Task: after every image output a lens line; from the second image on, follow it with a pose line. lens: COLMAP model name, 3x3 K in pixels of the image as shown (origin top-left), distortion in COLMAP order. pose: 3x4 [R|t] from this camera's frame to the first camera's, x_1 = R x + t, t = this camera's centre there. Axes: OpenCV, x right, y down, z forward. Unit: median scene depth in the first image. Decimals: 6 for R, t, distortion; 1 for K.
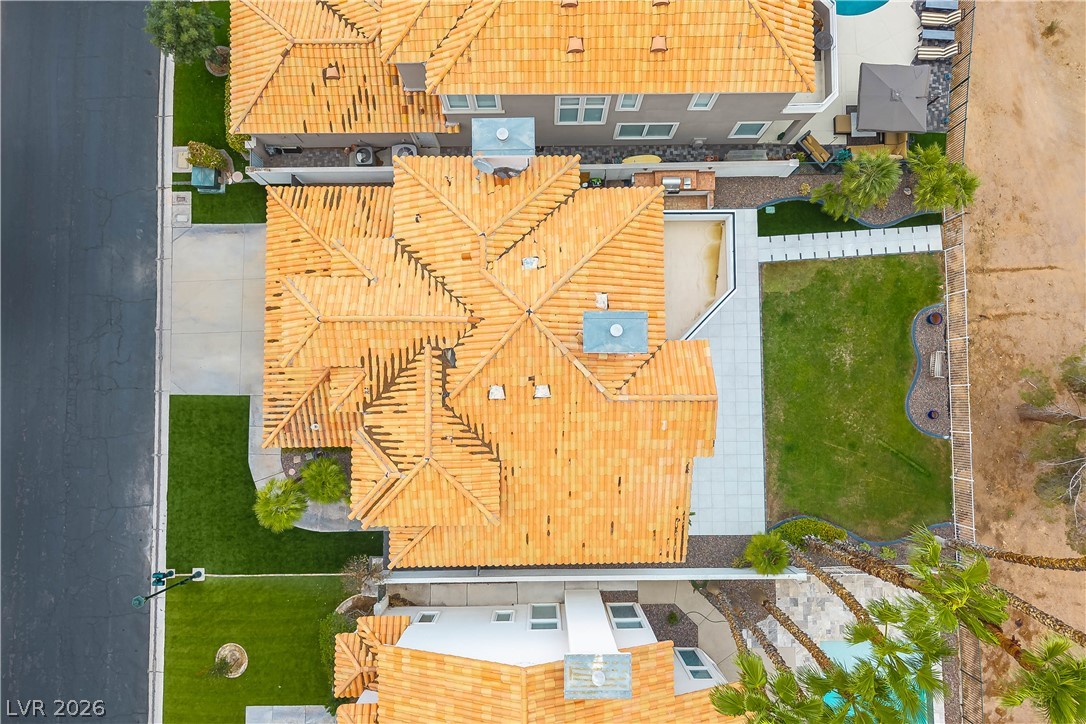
lens RADIAL K [[715.4, 0, 553.3], [0, 715.4, 360.5], [0, 0, 1]] dist [0.007633, 0.004728]
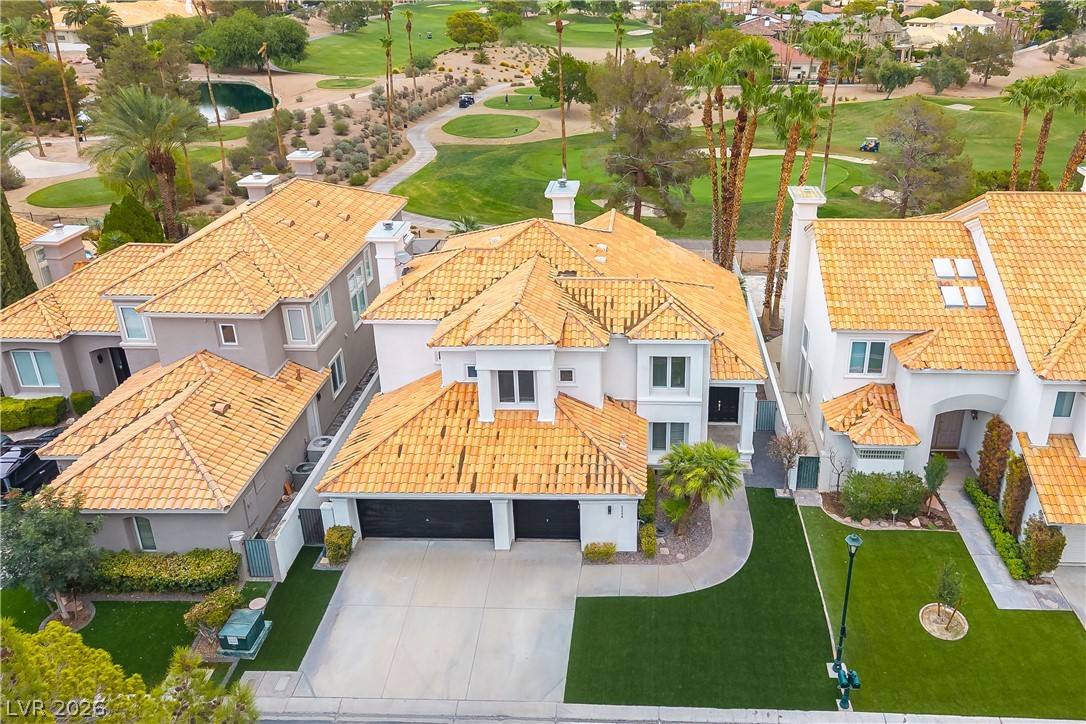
lens RADIAL K [[838.7, 0, 642.3], [0, 838.7, 320.7], [0, 0, 1]] dist [0.001482, 0.001248]
pose [[0.019296, -0.413419, 0.910336, -1.167113], [0.996245, 0.084813, 0.017400, 0.082892], [-0.084402, 0.906582, 0.413504, 0.430110]]
